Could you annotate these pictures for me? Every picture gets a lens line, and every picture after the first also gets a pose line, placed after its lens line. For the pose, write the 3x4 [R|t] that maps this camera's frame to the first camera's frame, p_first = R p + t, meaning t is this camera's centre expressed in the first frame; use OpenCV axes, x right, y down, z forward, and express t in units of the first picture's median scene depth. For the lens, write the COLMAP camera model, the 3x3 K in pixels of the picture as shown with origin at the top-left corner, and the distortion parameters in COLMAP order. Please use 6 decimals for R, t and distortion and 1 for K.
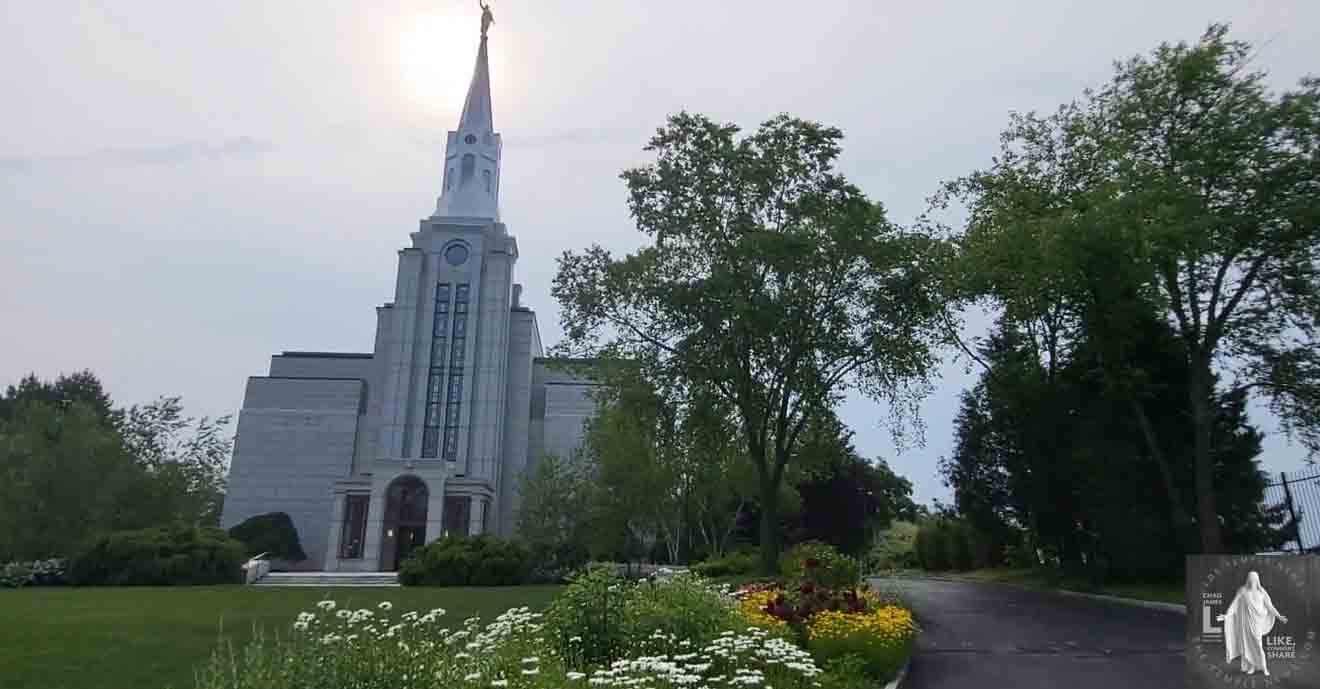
lens RADIAL K [[749.4, 0, 660.0], [0, 749.4, 344.5], [0, 0, 1]] dist [-0.002580, -0.000205]
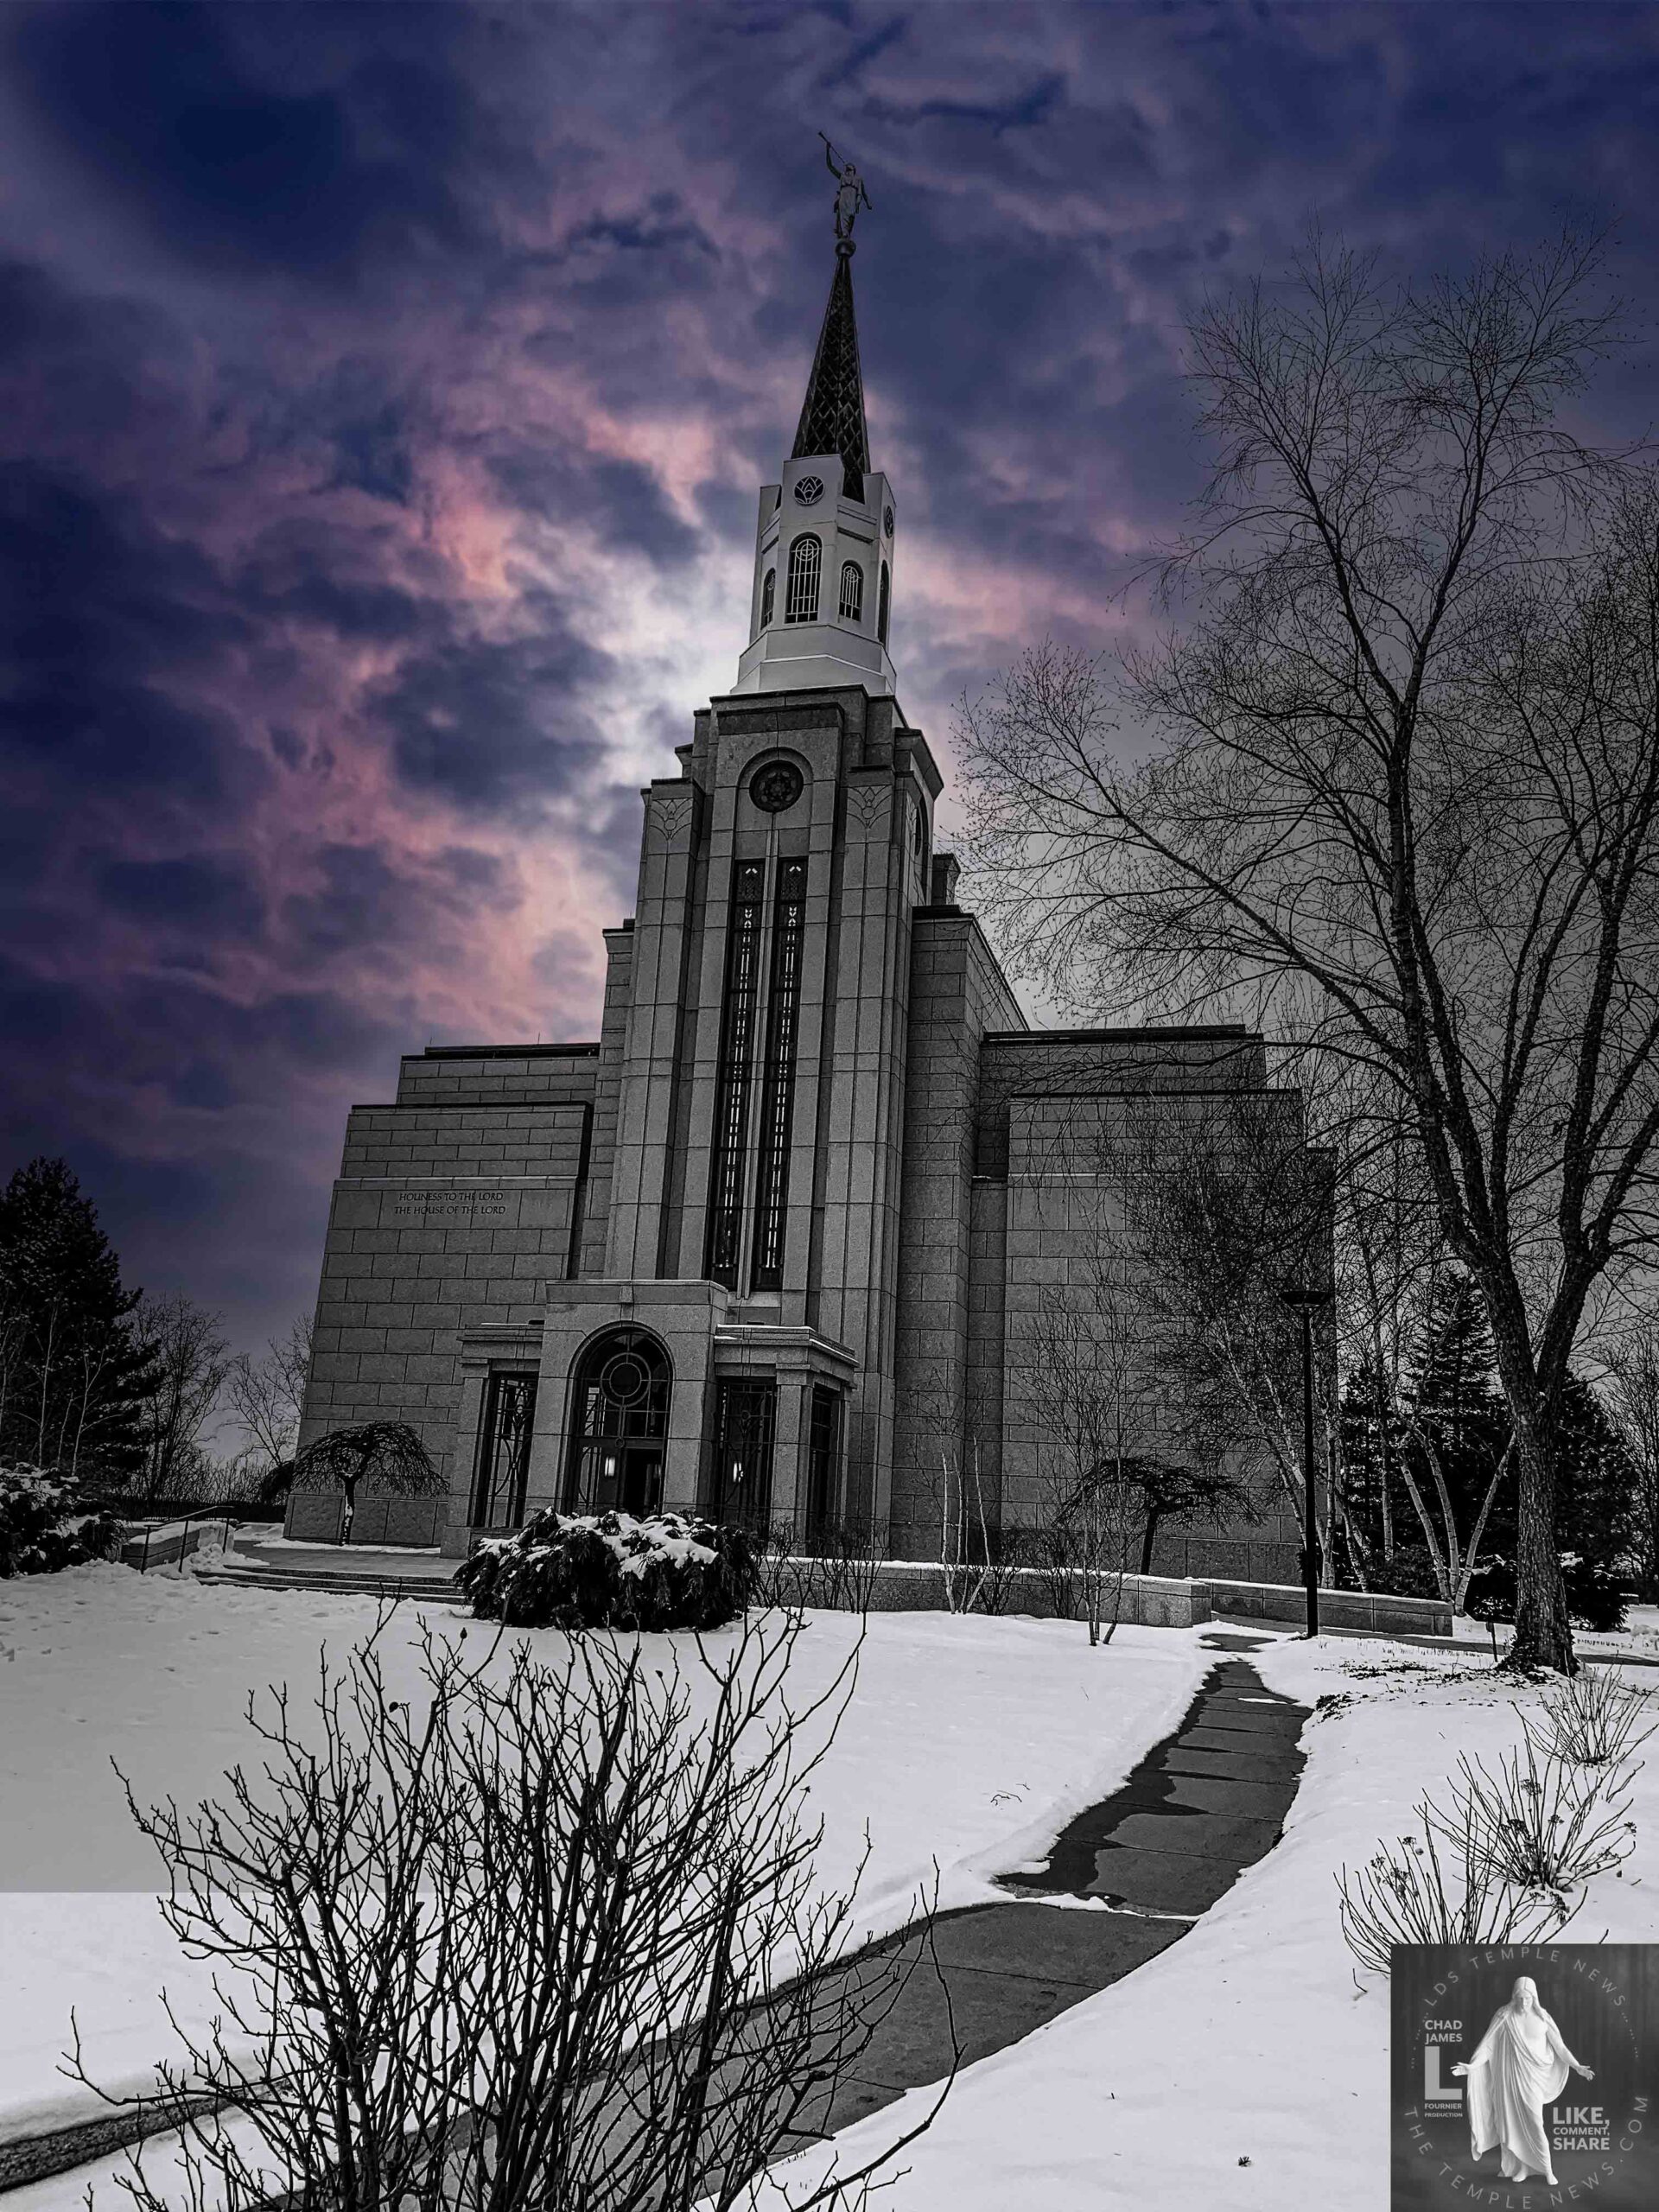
lens RADIAL K [[1650.0, 0, 826.3], [0, 1650.0, 1100.1], [0, 0, 1]] dist [0.085488, -0.107791]
pose [[0.935166, -0.042987, -0.351593, 0.063160], [0.052516, 0.998465, 0.017604, 0.036205], [0.350296, -0.034927, 0.935988, 0.169182]]
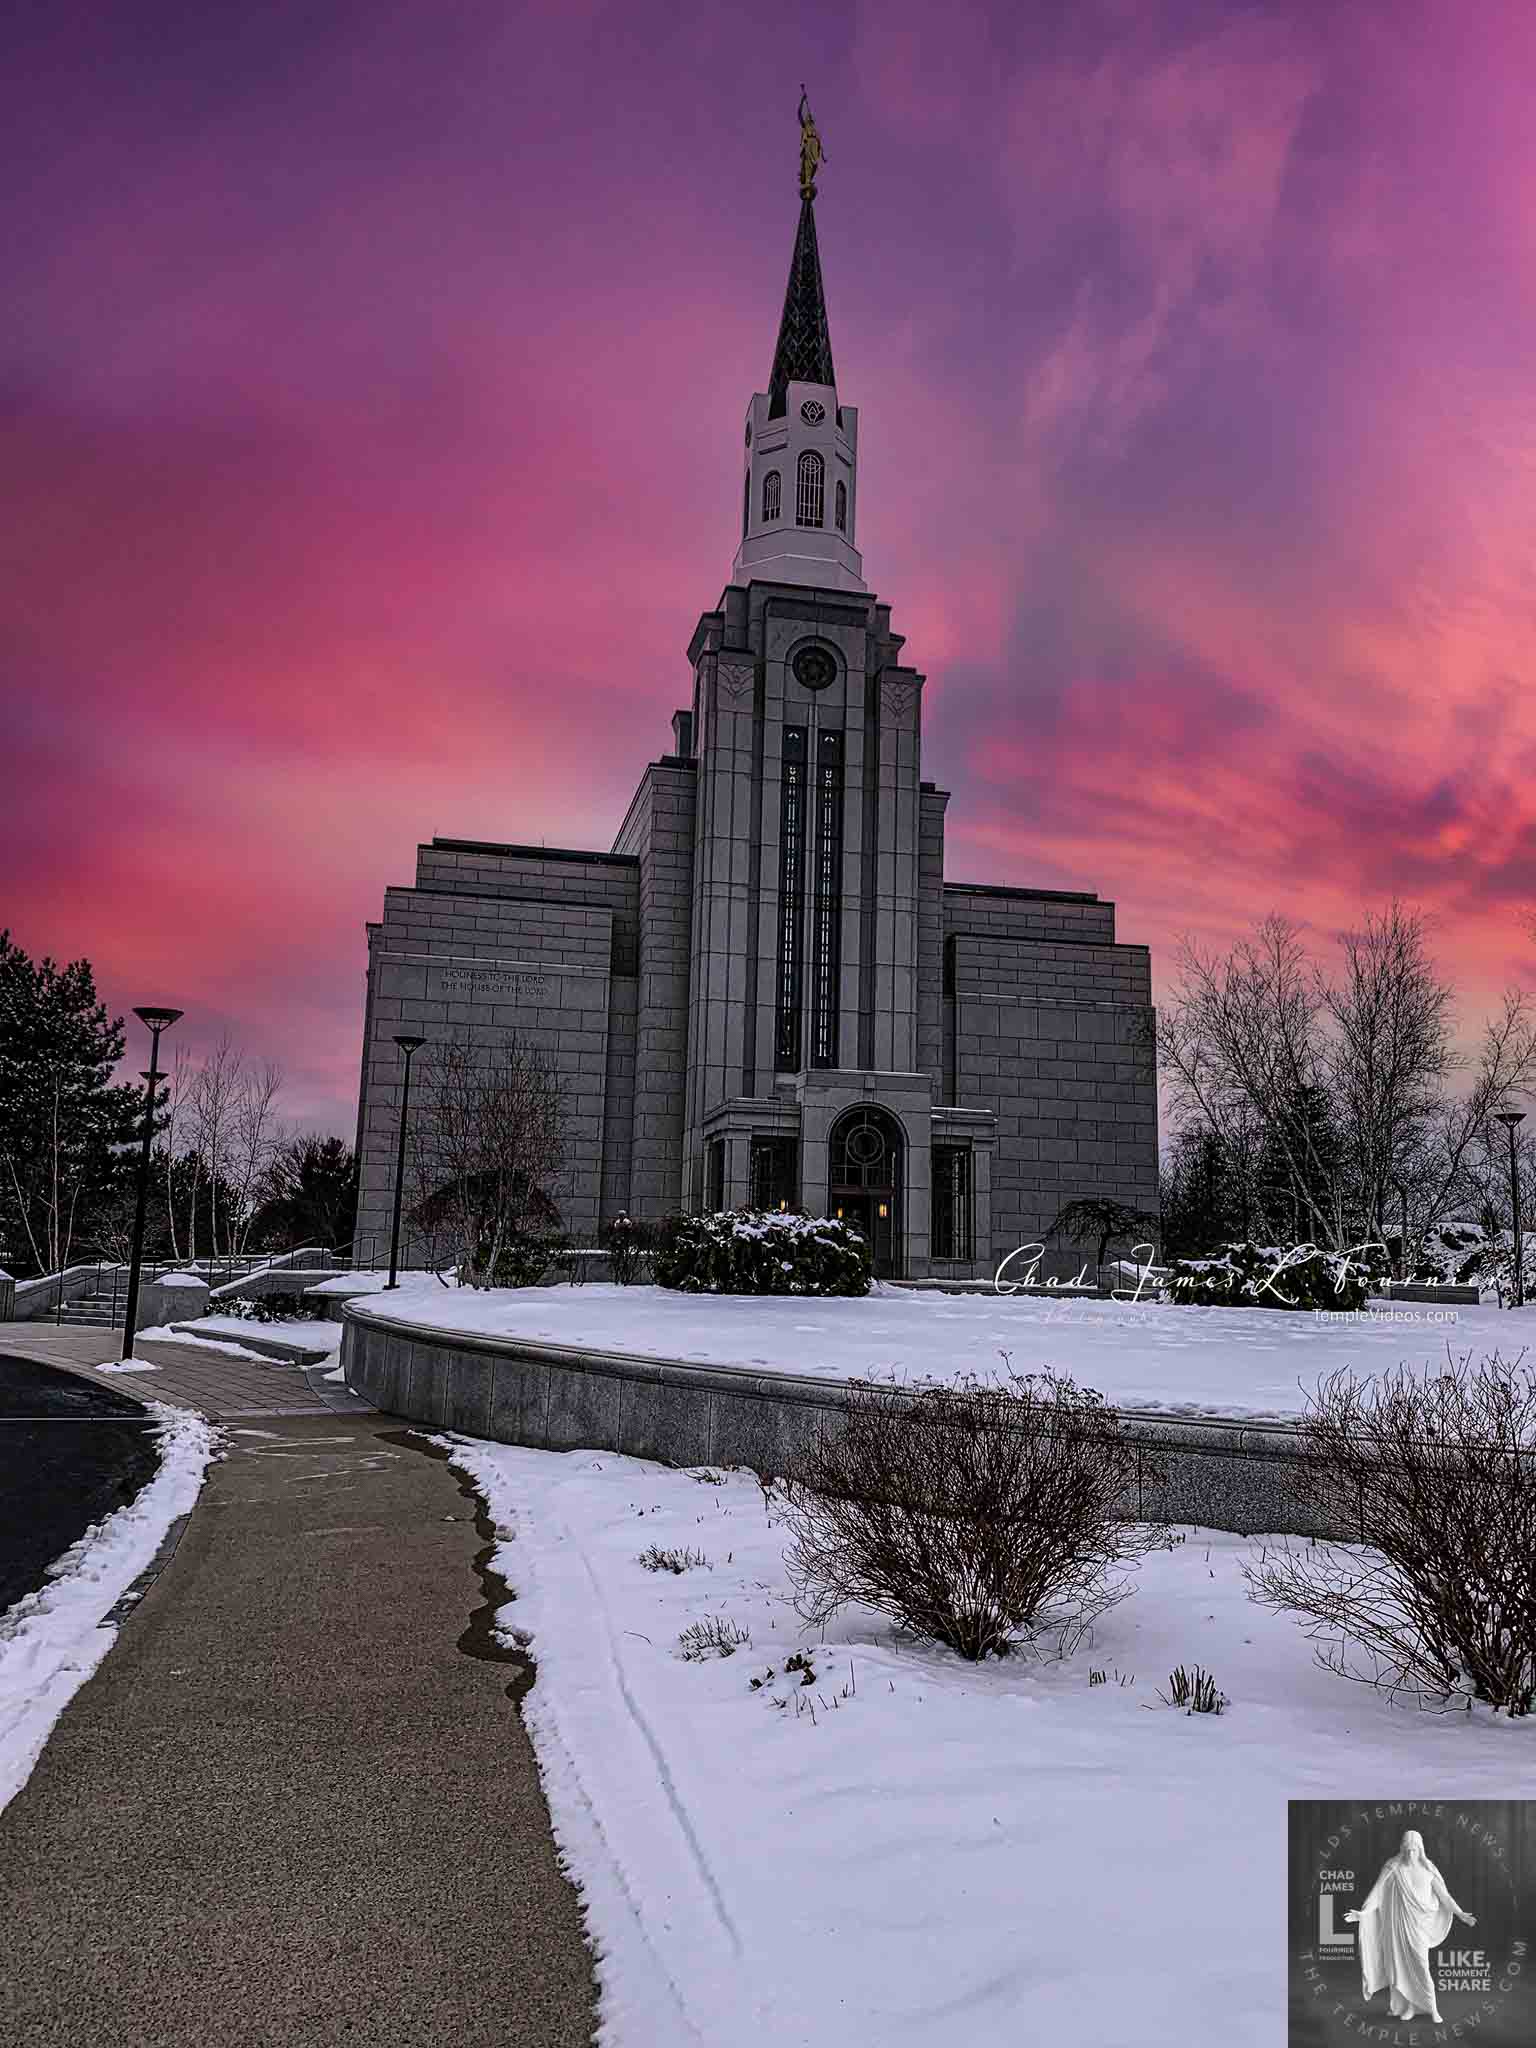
lens RADIAL K [[1529.2, 0, 762.9], [0, 1529.2, 1026.8], [0, 0, 1]] dist [0.079518, -0.094176]
pose [[0.992959, 0.044899, 0.109618, -0.419974], [-0.058501, 0.990531, 0.124205, -0.007855], [-0.103004, -0.129743, 0.986183, -0.044935]]
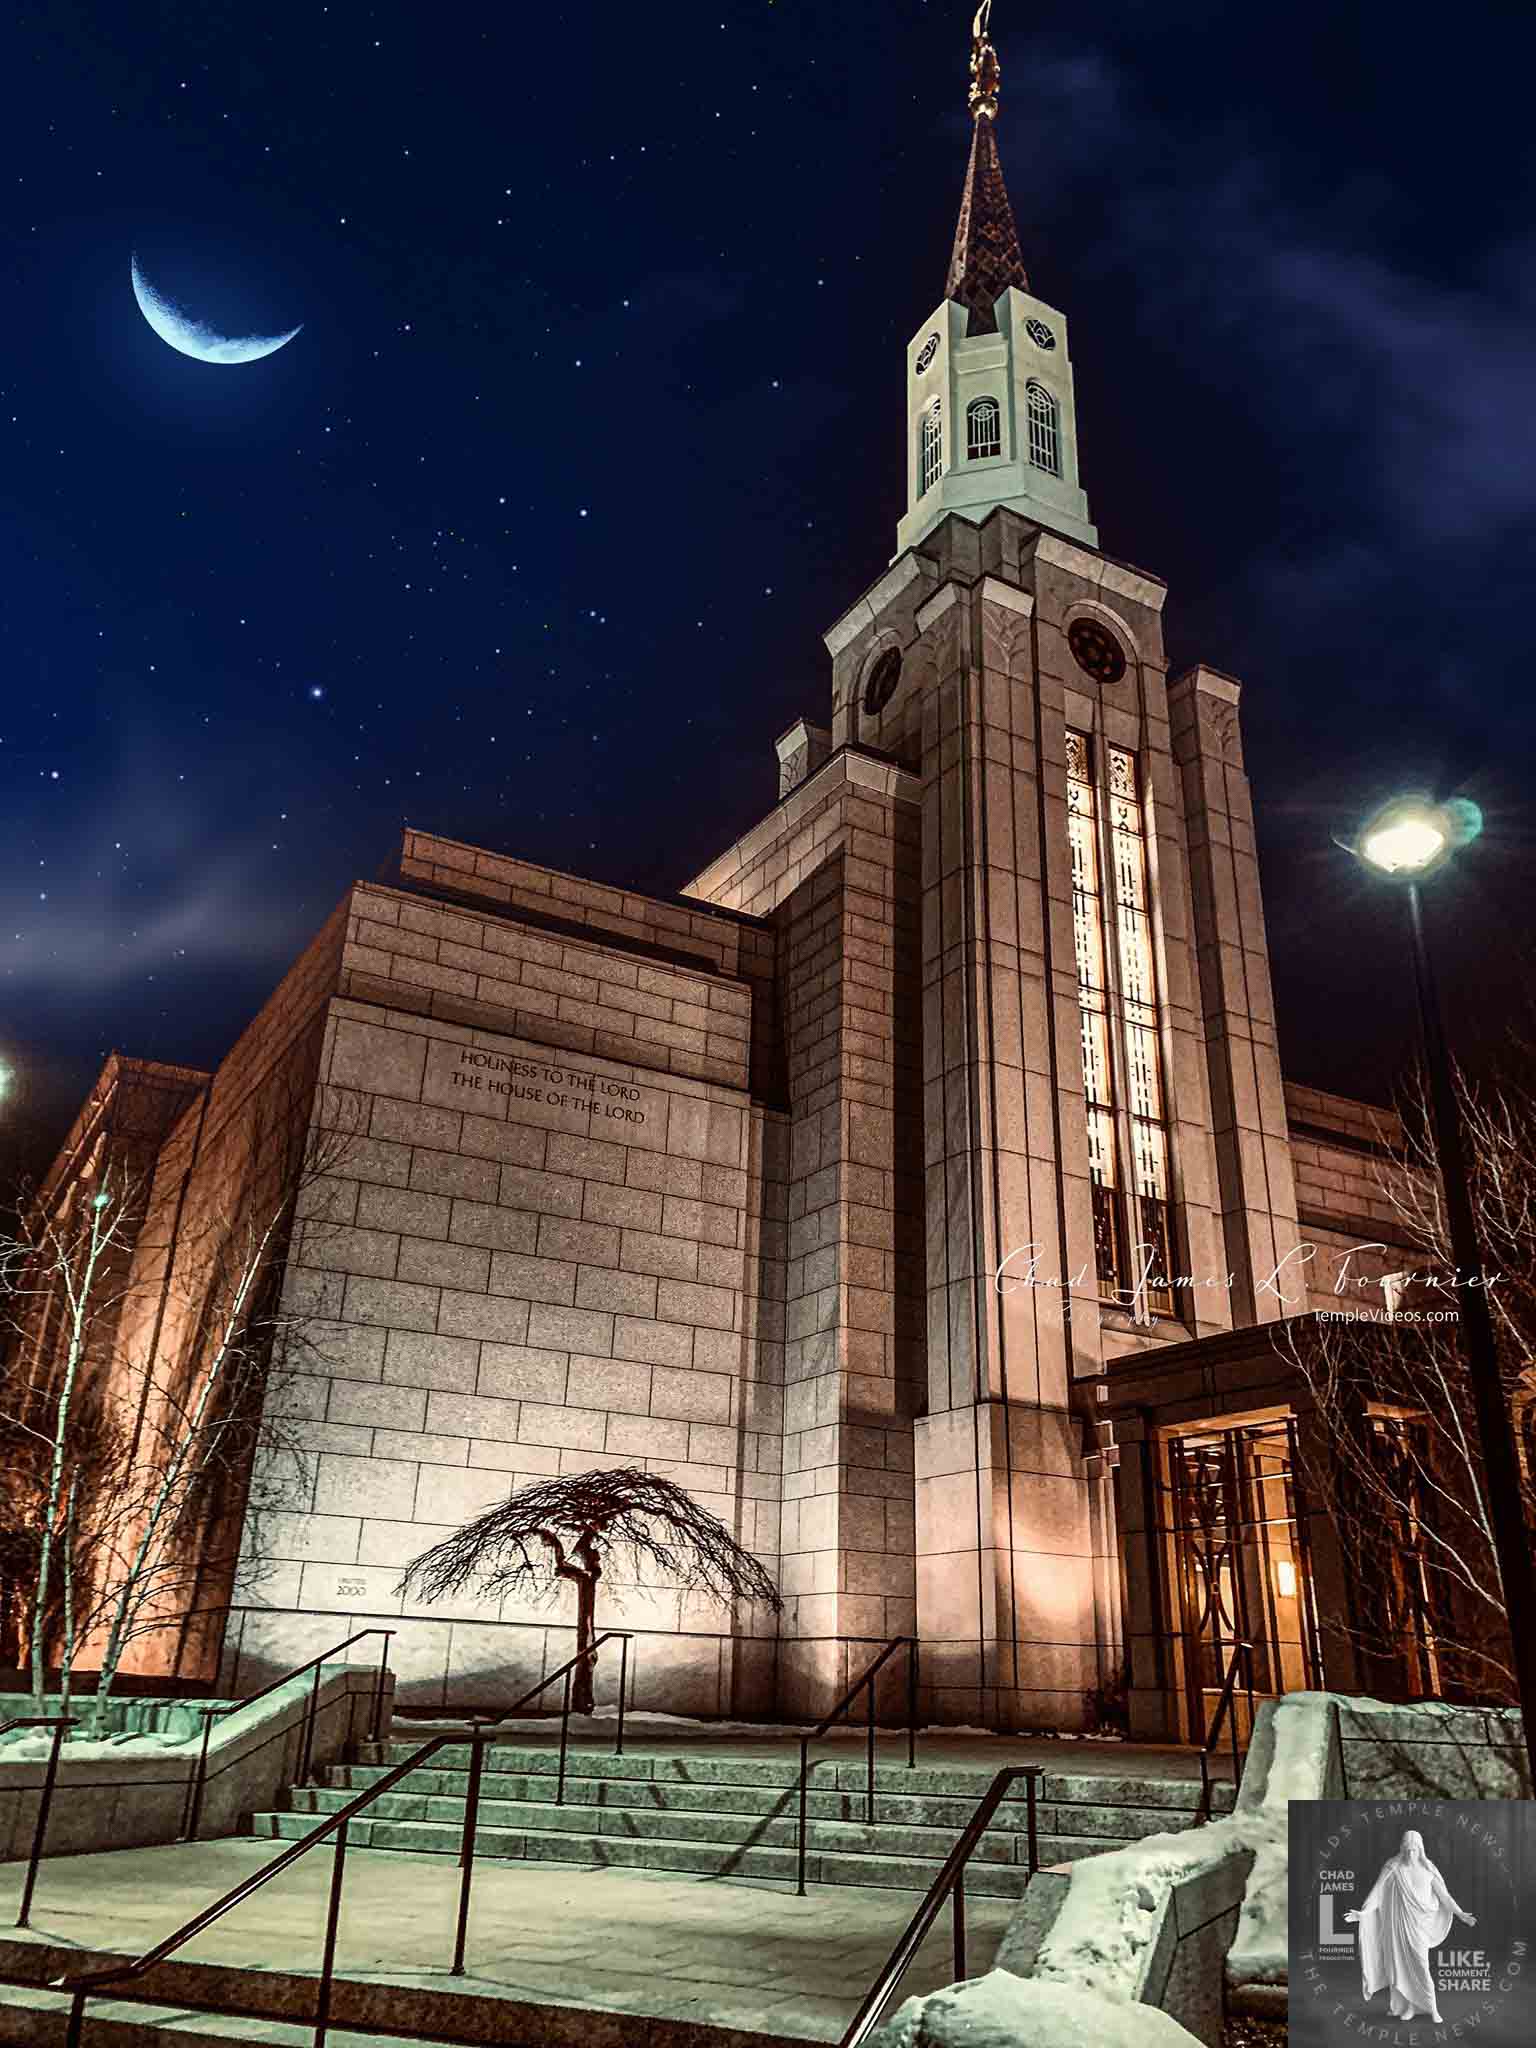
lens RADIAL K [[1529.2, 0, 762.9], [0, 1529.2, 1026.8], [0, 0, 1]] dist [0.079518, -0.094176]
pose [[0.913932, 0.187380, 0.360024, -0.613249], [-0.147993, 0.979830, -0.134282, 0.141207], [-0.377924, 0.069444, 0.923229, 0.492405]]
